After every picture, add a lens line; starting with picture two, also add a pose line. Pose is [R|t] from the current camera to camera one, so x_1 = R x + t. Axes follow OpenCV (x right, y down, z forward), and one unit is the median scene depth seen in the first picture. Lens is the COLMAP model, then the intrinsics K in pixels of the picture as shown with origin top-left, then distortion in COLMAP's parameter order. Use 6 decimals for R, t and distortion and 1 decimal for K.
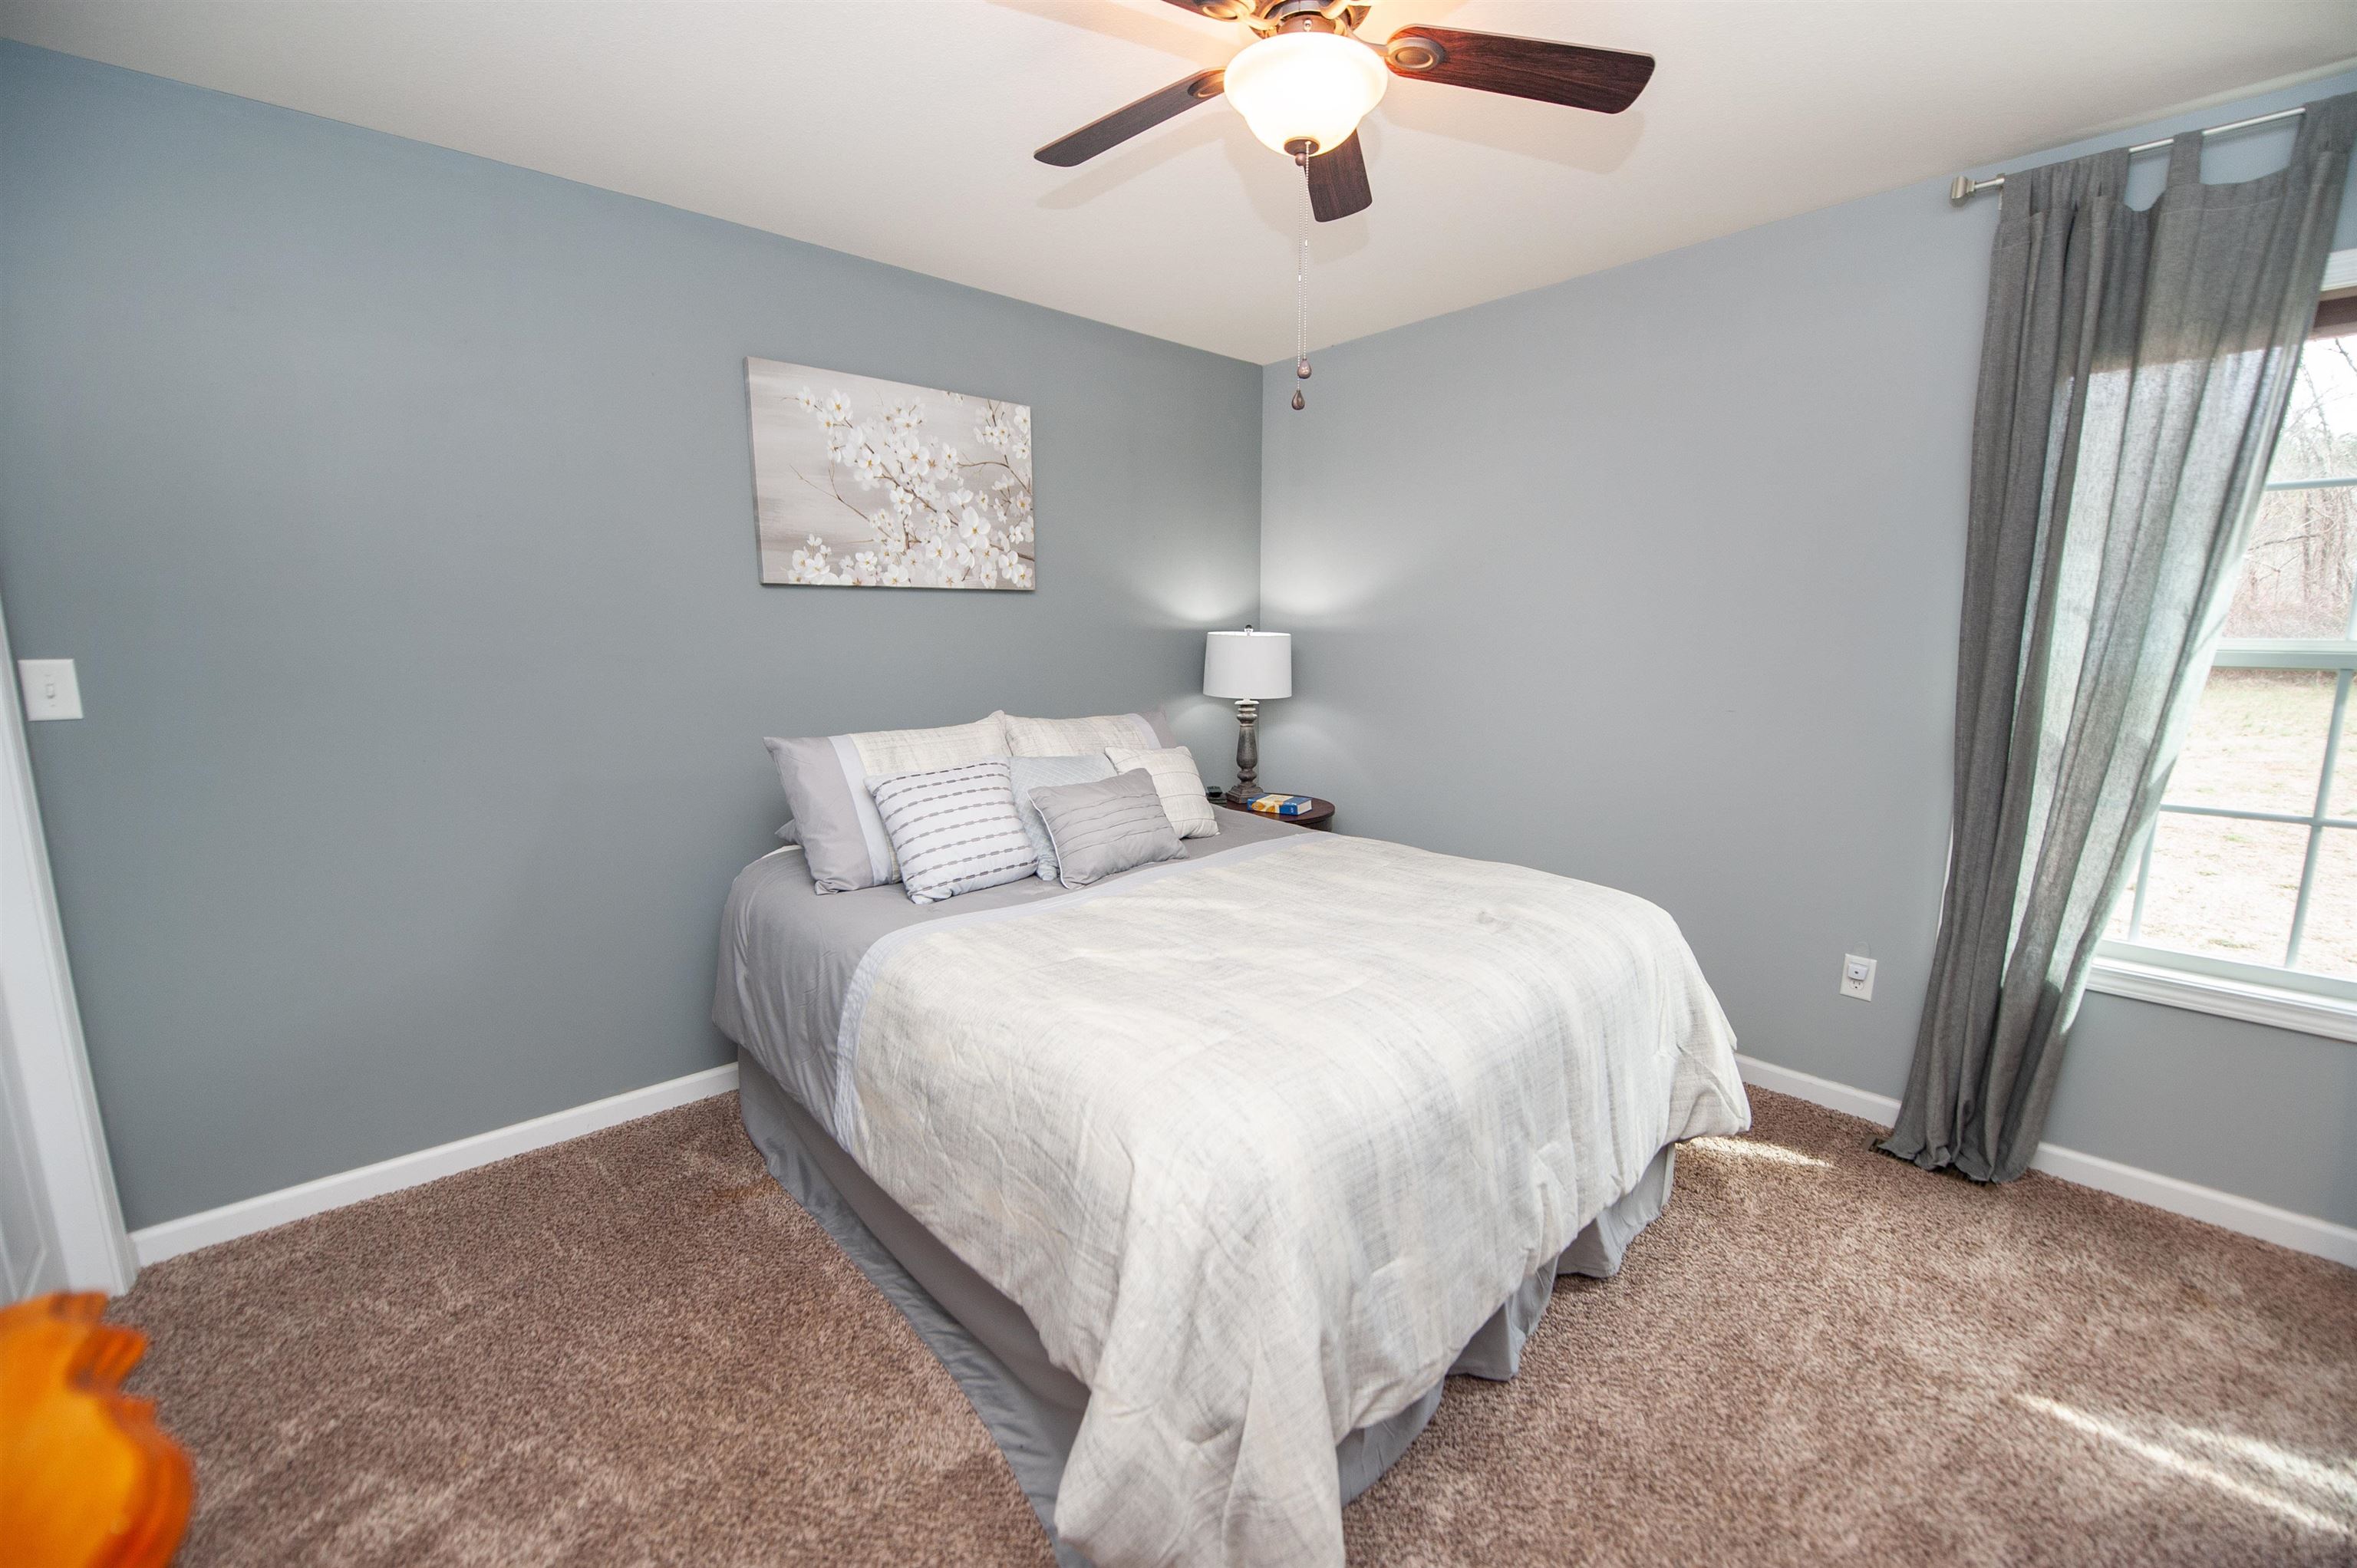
lens RADIAL K [[955.8, 0, 1184.6], [0, 955.8, 787.2], [0, 0, 1]] dist [-0.016134, -0.003151]
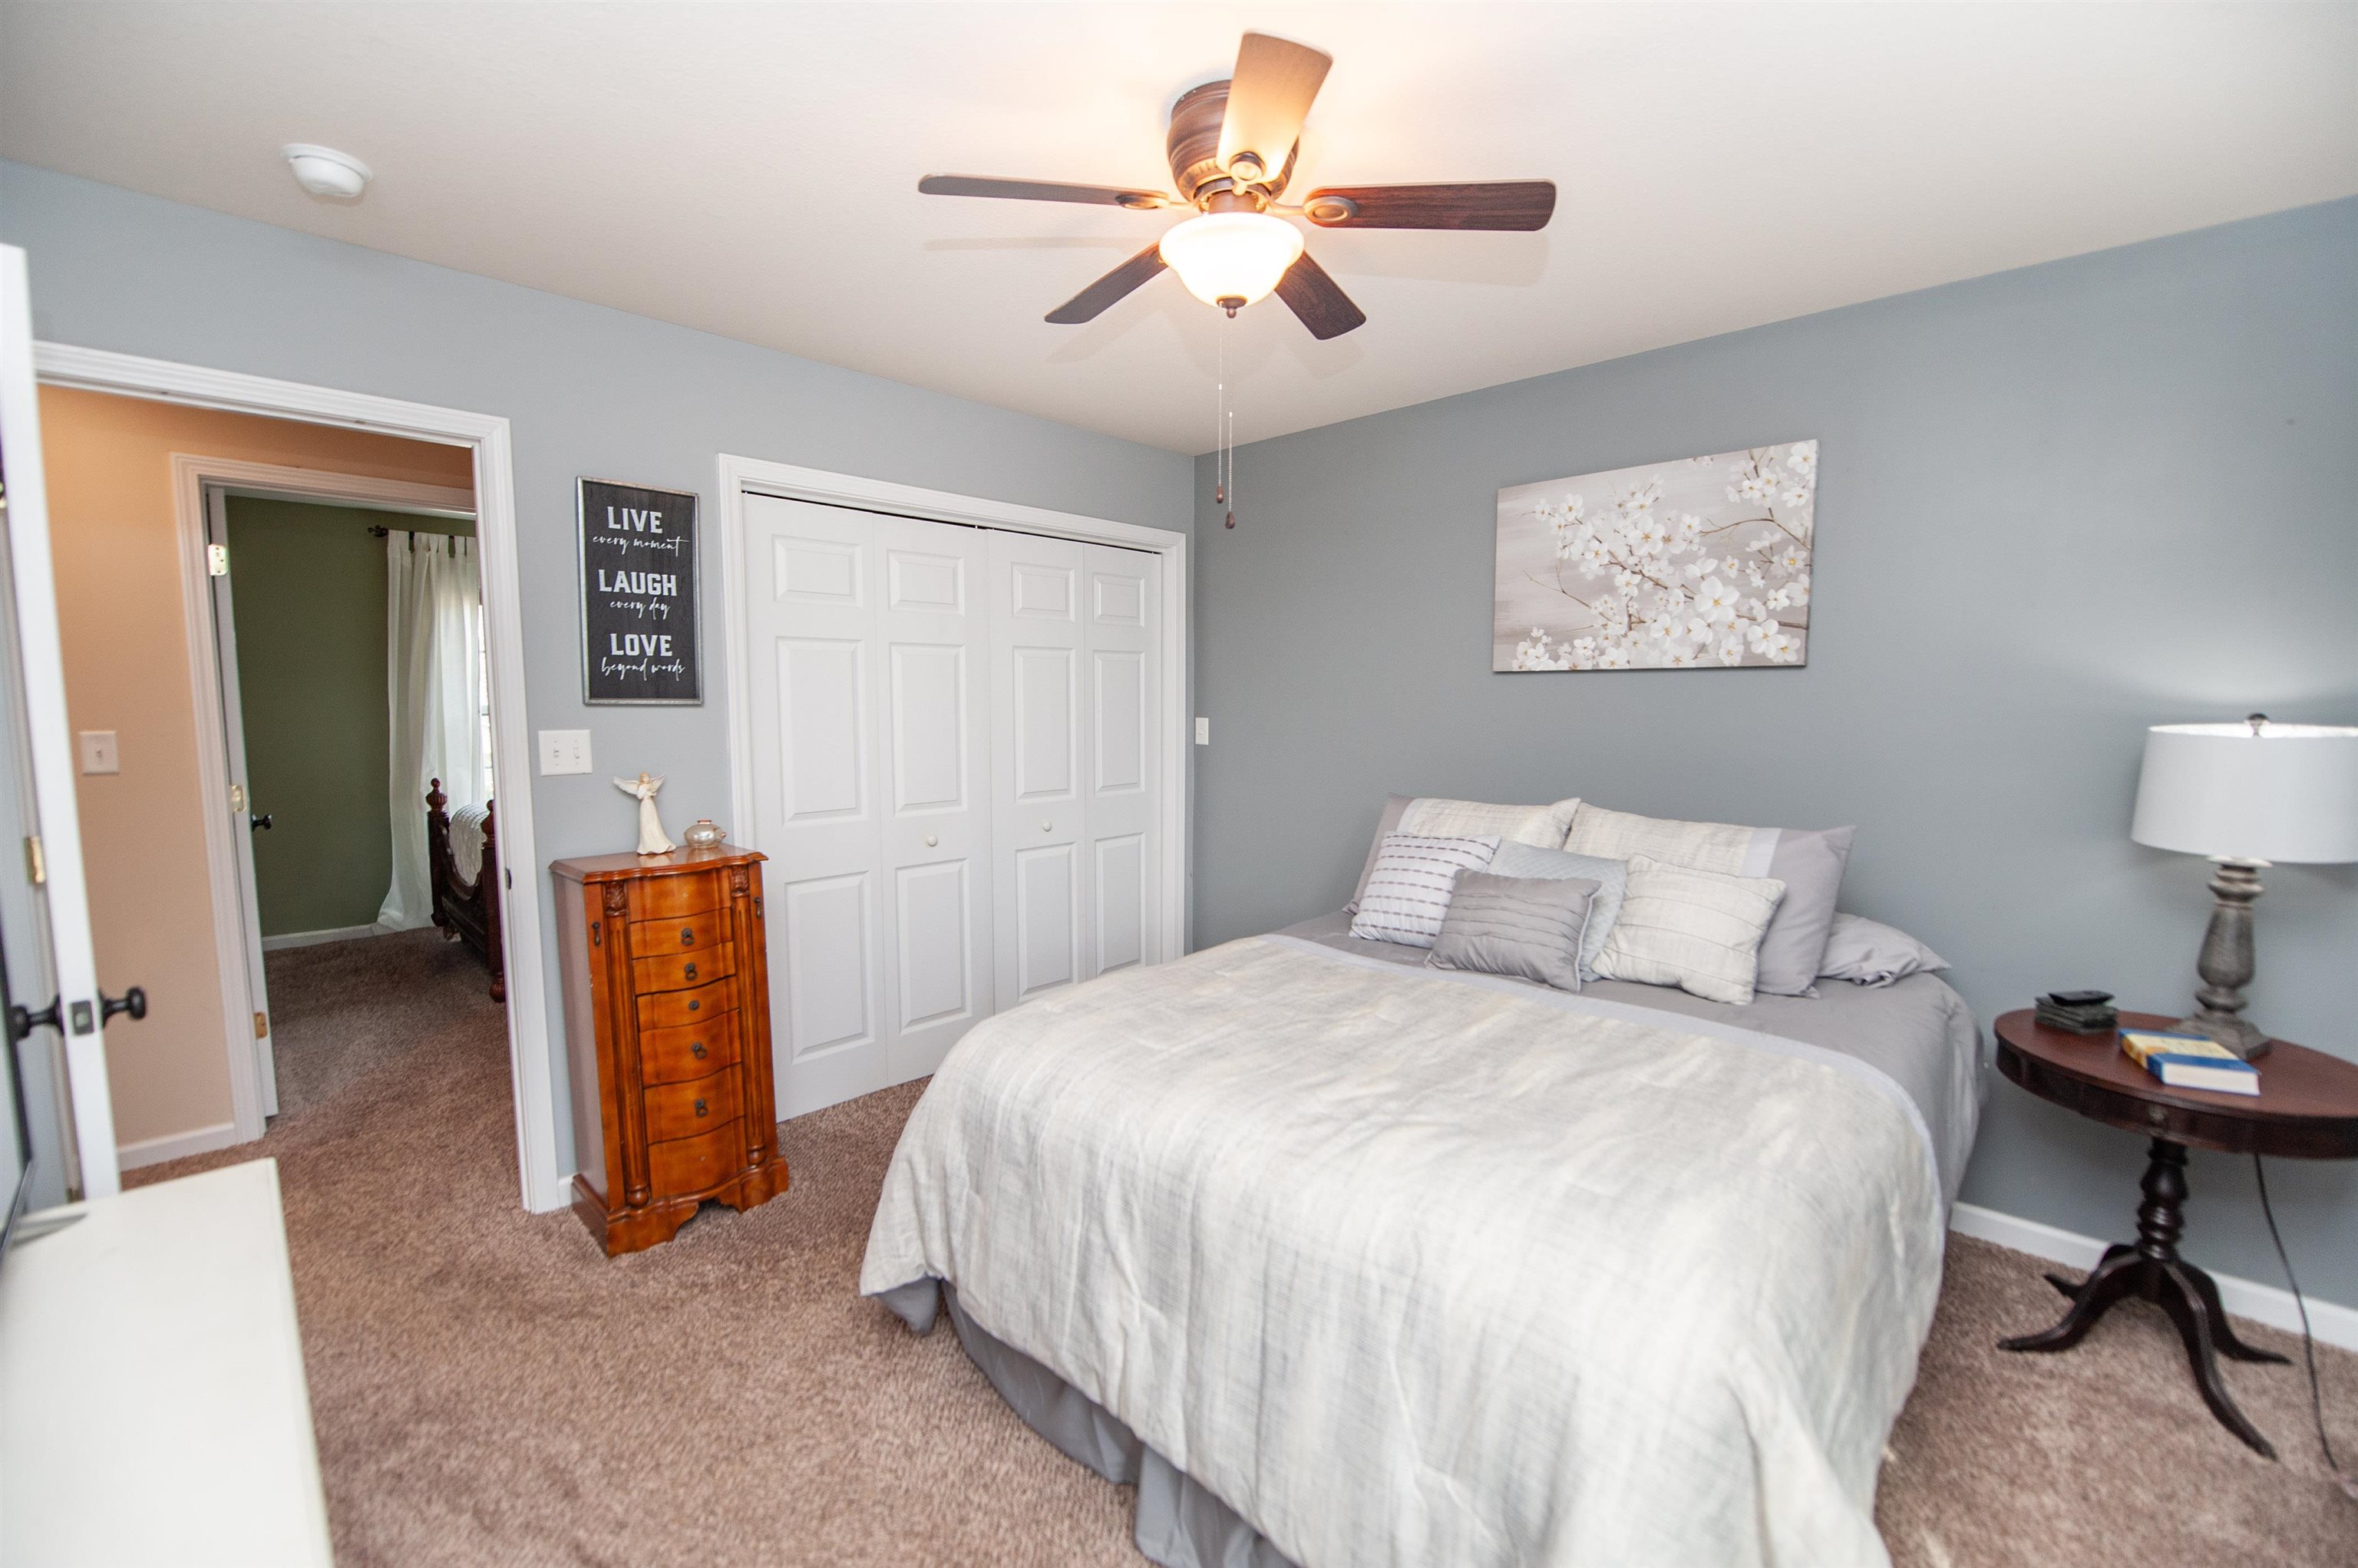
lens RADIAL K [[956.3, 0, 1185.1], [0, 956.3, 787.2], [0, 0, 1]] dist [-0.016134, -0.003151]
pose [[0.049749, 0.097684, -0.993973, 0.666095], [-0.159942, 0.983141, 0.088614, -0.101433], [0.985872, 0.154570, 0.064534, 0.494071]]
